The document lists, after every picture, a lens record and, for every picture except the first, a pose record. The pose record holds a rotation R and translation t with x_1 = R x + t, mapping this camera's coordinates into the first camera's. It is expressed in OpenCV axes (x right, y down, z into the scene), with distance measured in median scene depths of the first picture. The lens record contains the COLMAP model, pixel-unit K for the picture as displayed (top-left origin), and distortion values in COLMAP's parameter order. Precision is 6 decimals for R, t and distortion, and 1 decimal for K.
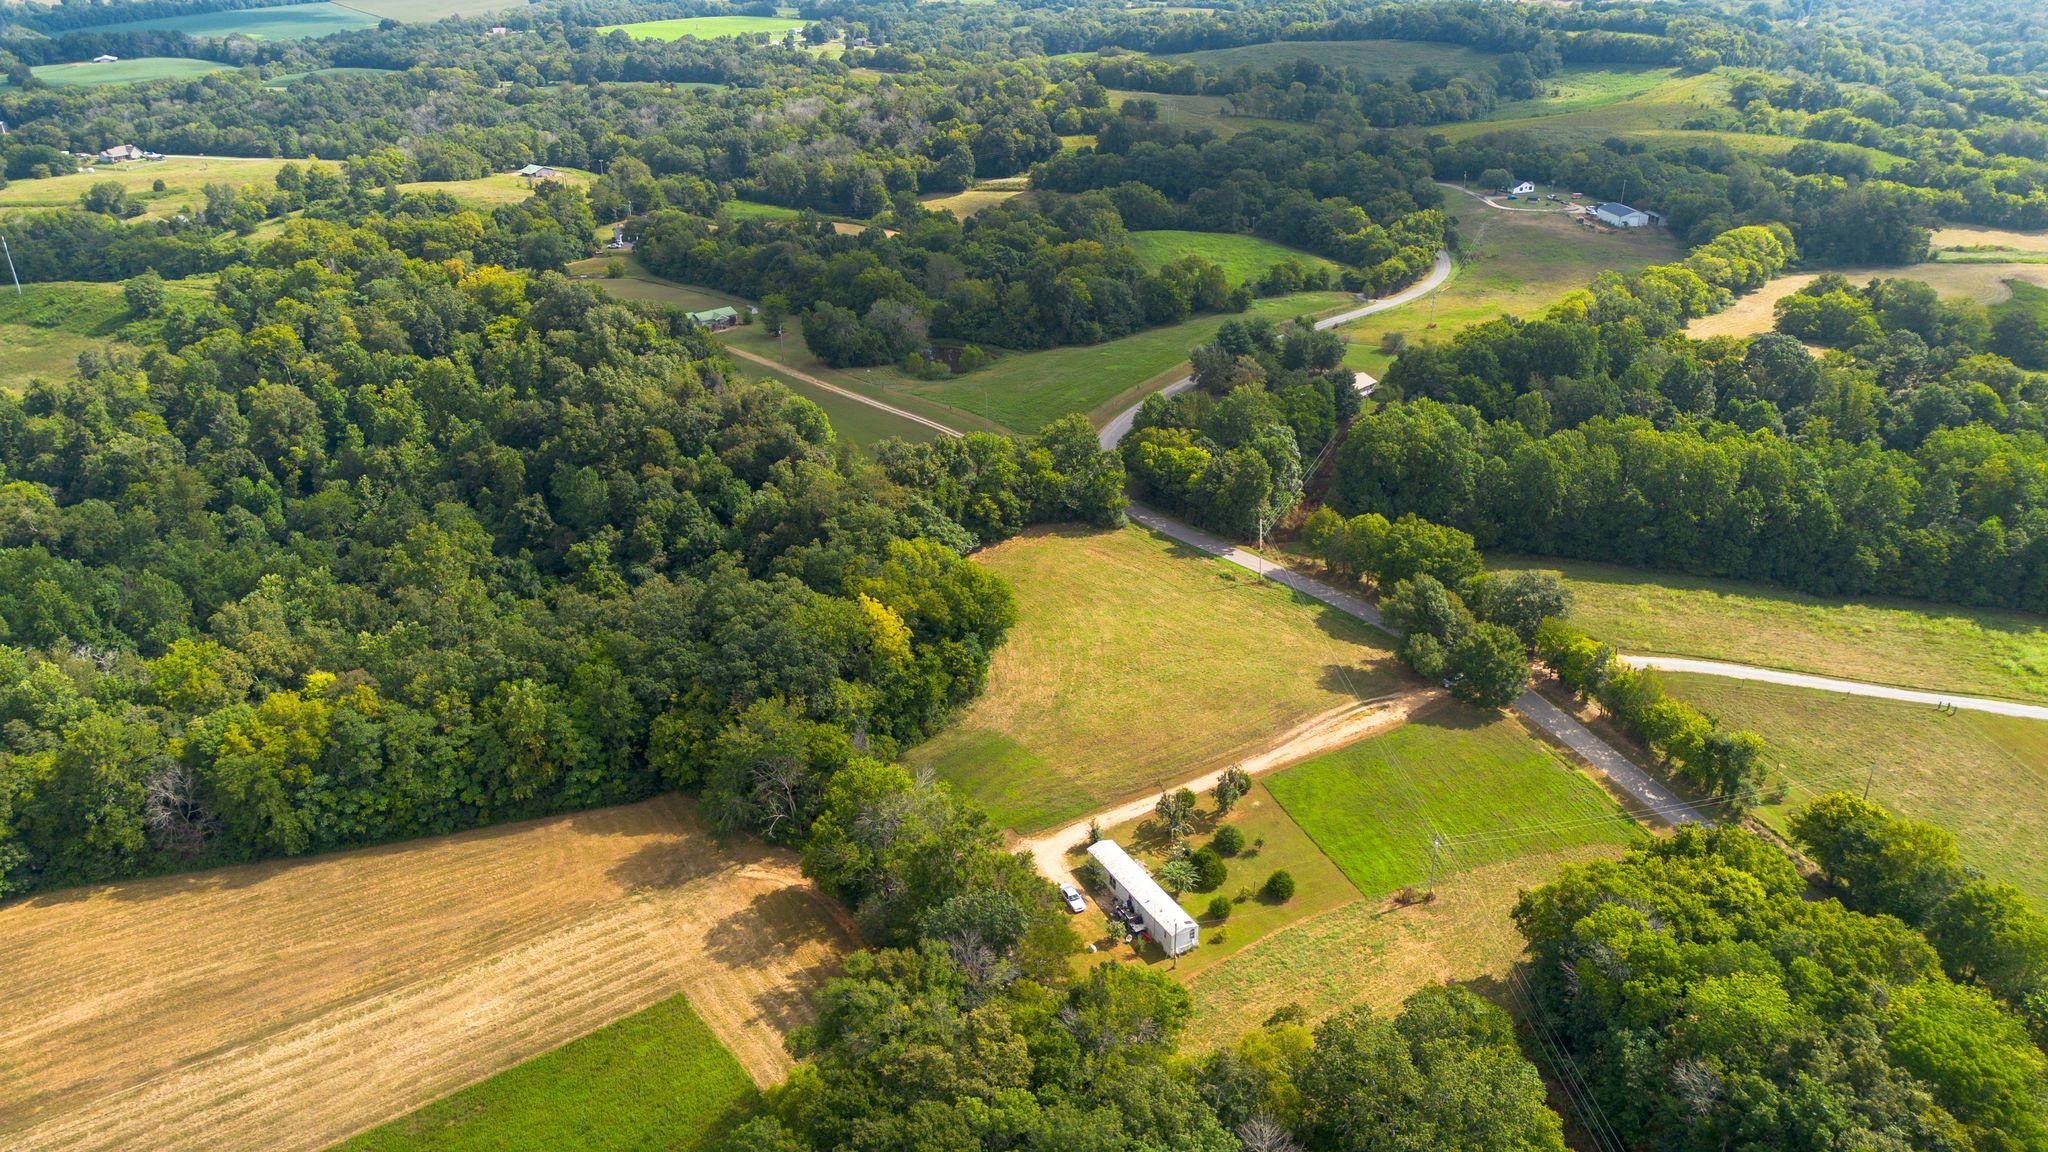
lens RADIAL K [[1380.5, 0, 1025.8], [0, 1380.5, 516.1], [0, 0, 1]] dist [0.165674, -0.342489]
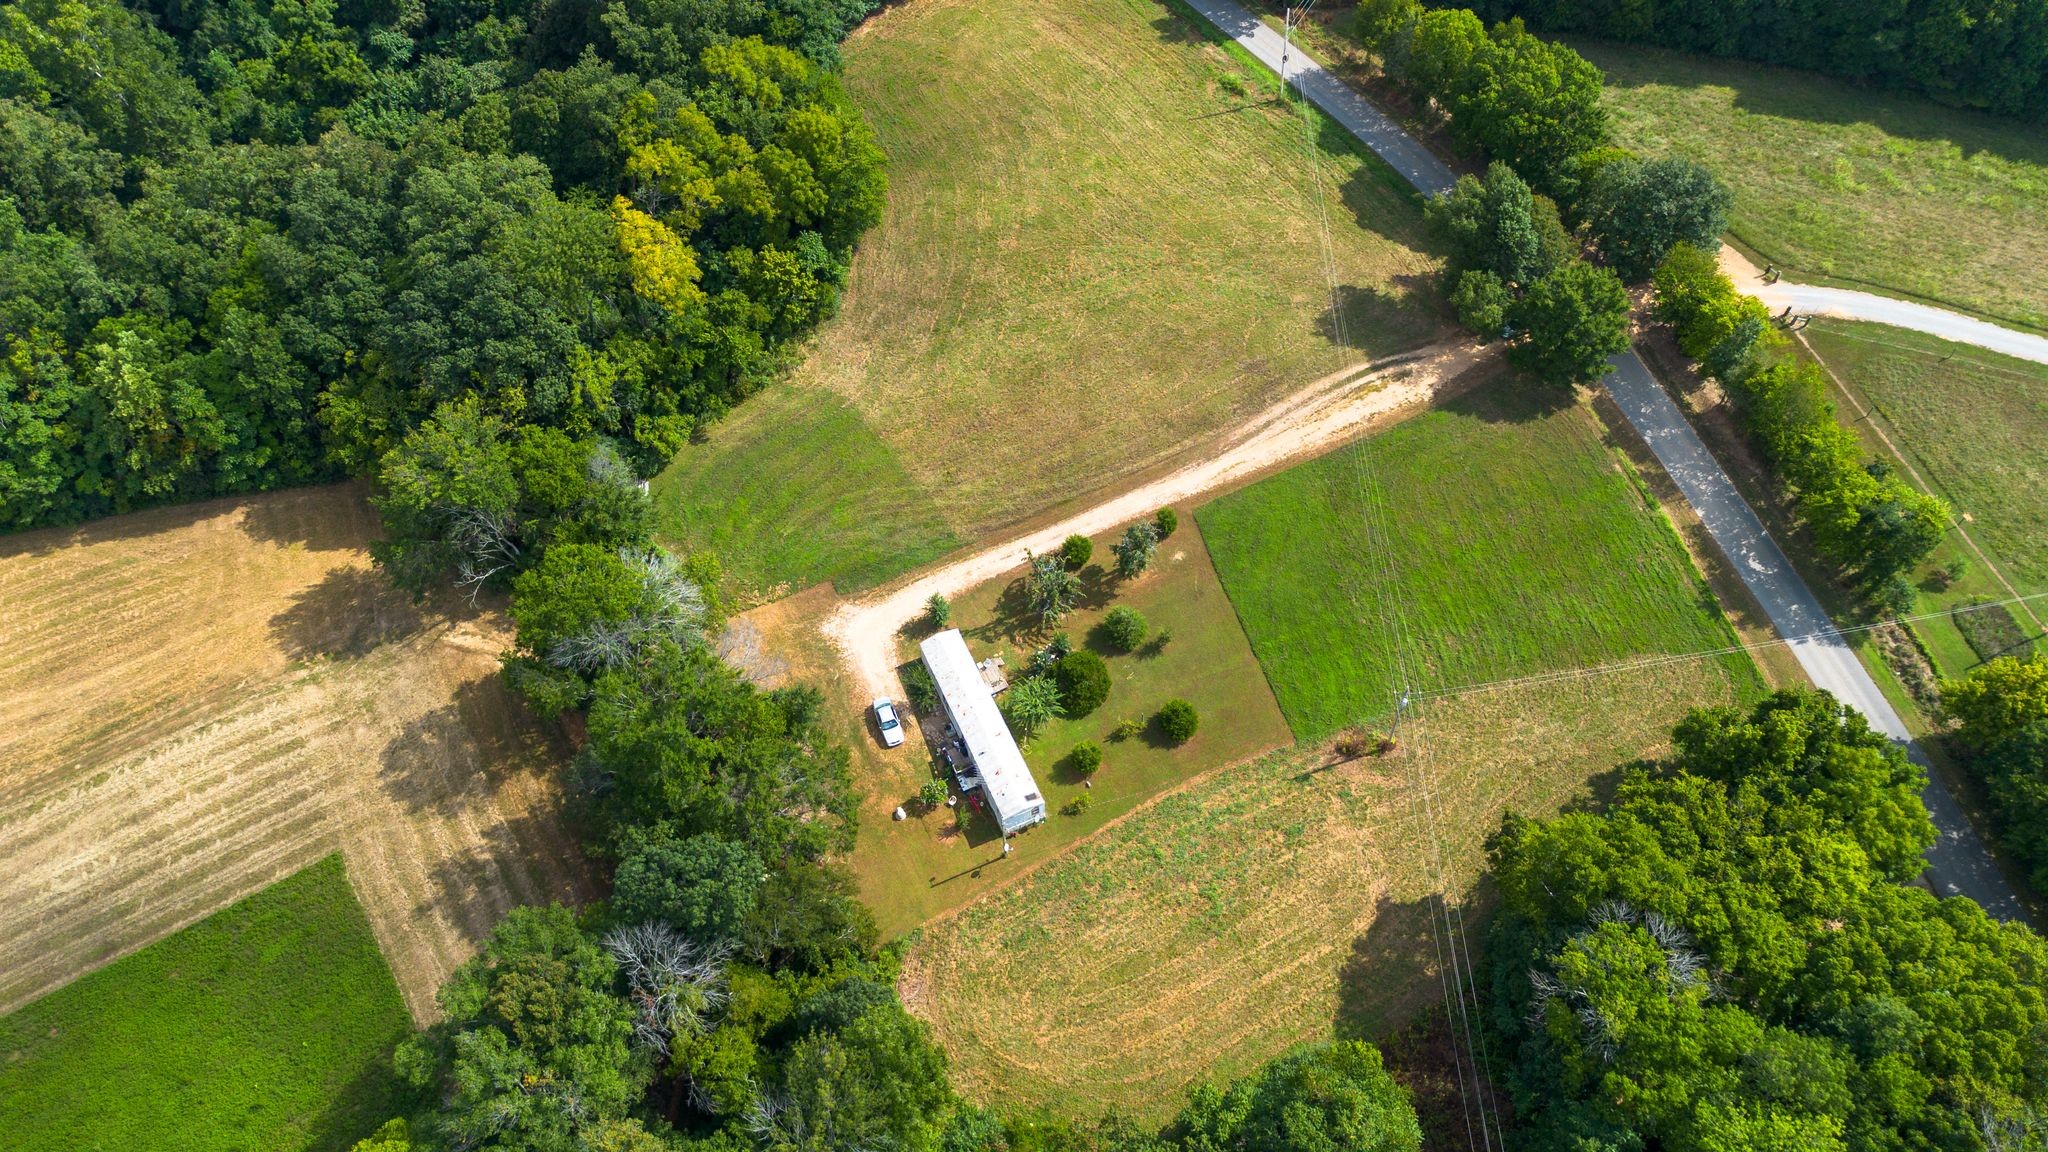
lens RADIAL K [[1466.3, 0, 1016.5], [0, 1466.3, 569.1], [0, 0, 1]] dist [0.083337, -0.096943]
pose [[0.997698, 0.050296, -0.045484, 0.117490], [-0.020217, 0.860849, 0.508458, -0.163701], [0.064728, -0.506368, 0.859884, 0.353869]]
